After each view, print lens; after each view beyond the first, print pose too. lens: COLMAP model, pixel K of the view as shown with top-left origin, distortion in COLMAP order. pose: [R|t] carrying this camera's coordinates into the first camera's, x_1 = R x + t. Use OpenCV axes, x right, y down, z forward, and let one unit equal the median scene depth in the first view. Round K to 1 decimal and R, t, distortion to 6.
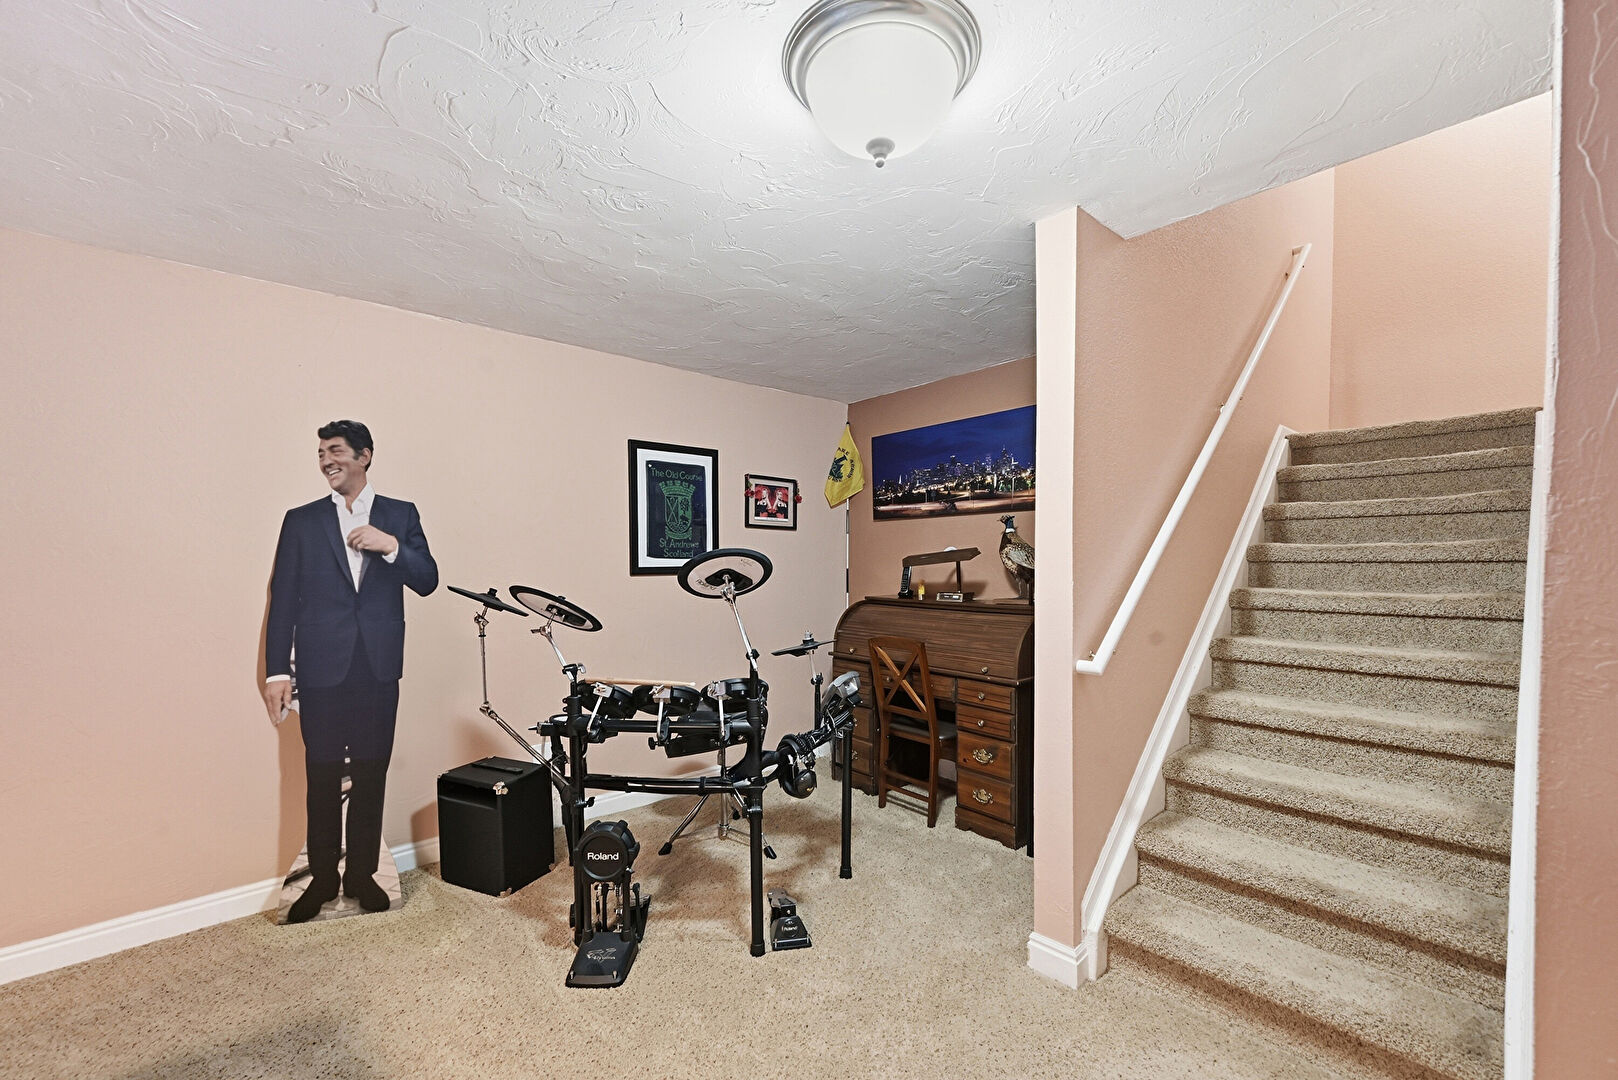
lens RADIAL K [[664.2, 0, 810.1], [0, 664.2, 548.9], [0, 0, 1]] dist [-0.002343, 0.000868]
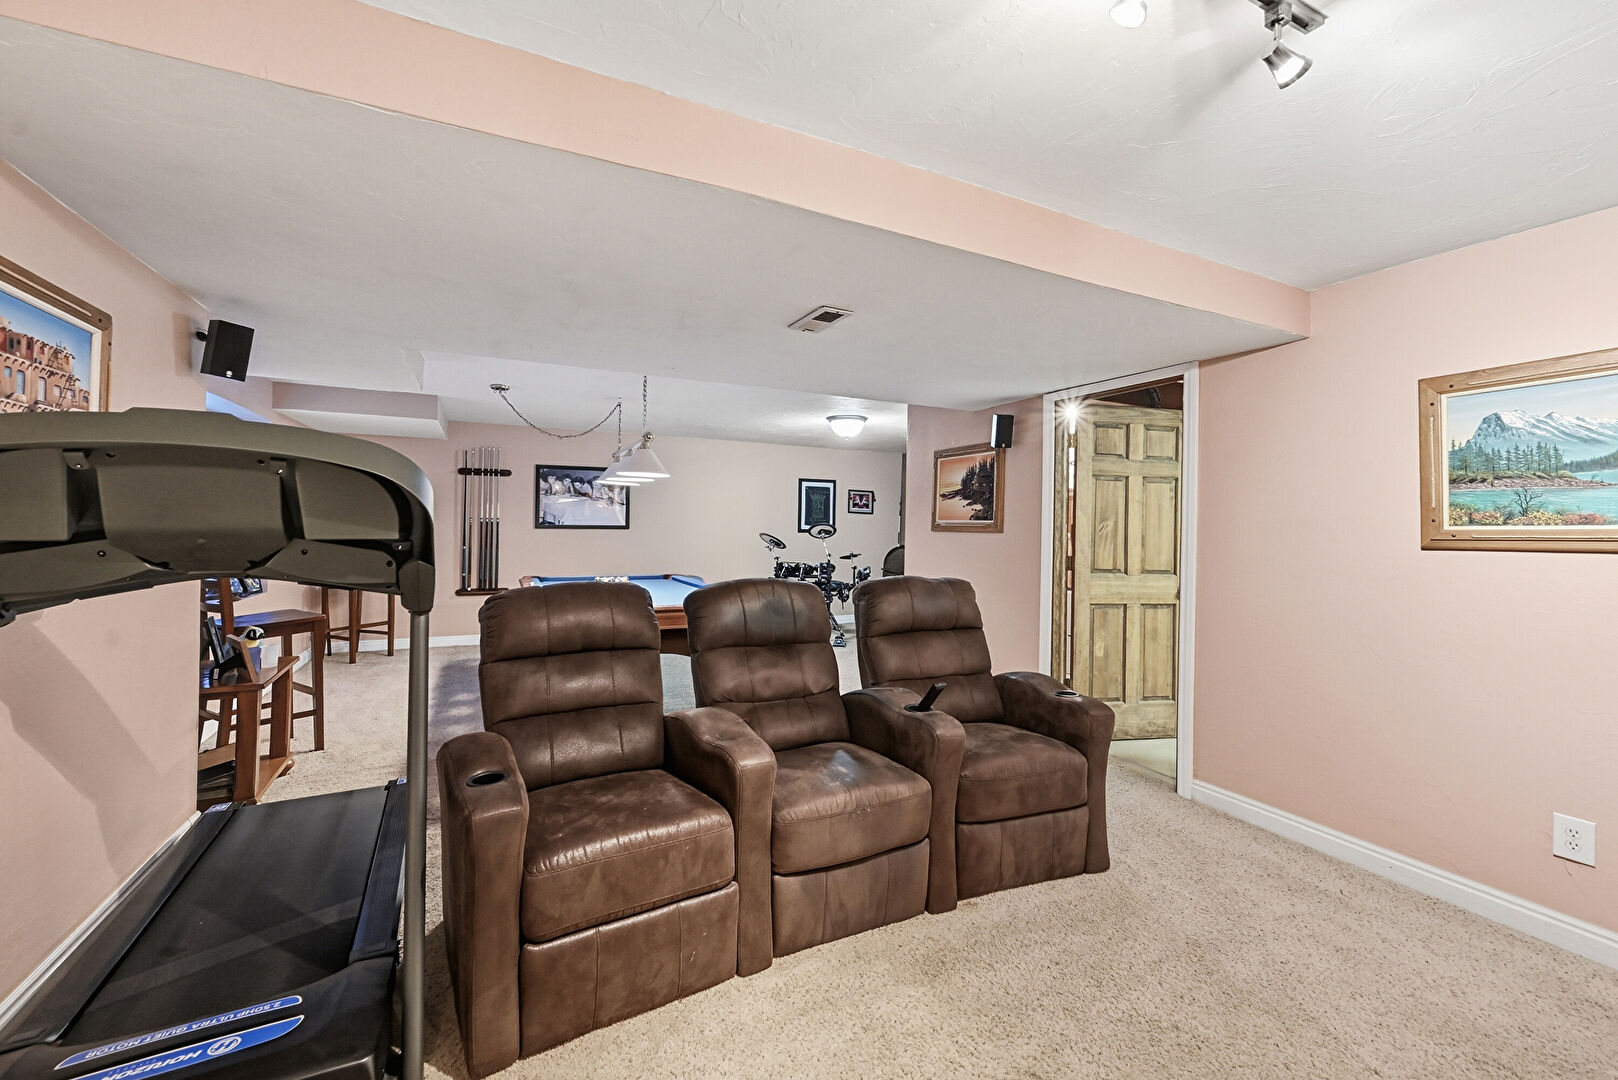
lens RADIAL K [[664.2, 0, 813.3], [0, 664.2, 529.1], [0, 0, 1]] dist [-0.002343, 0.000868]
pose [[0.960053, 0.021200, -0.279015, 0.450079], [-0.016233, 0.999666, 0.020100, -0.021504], [0.279348, -0.014768, 0.960076, -1.300358]]
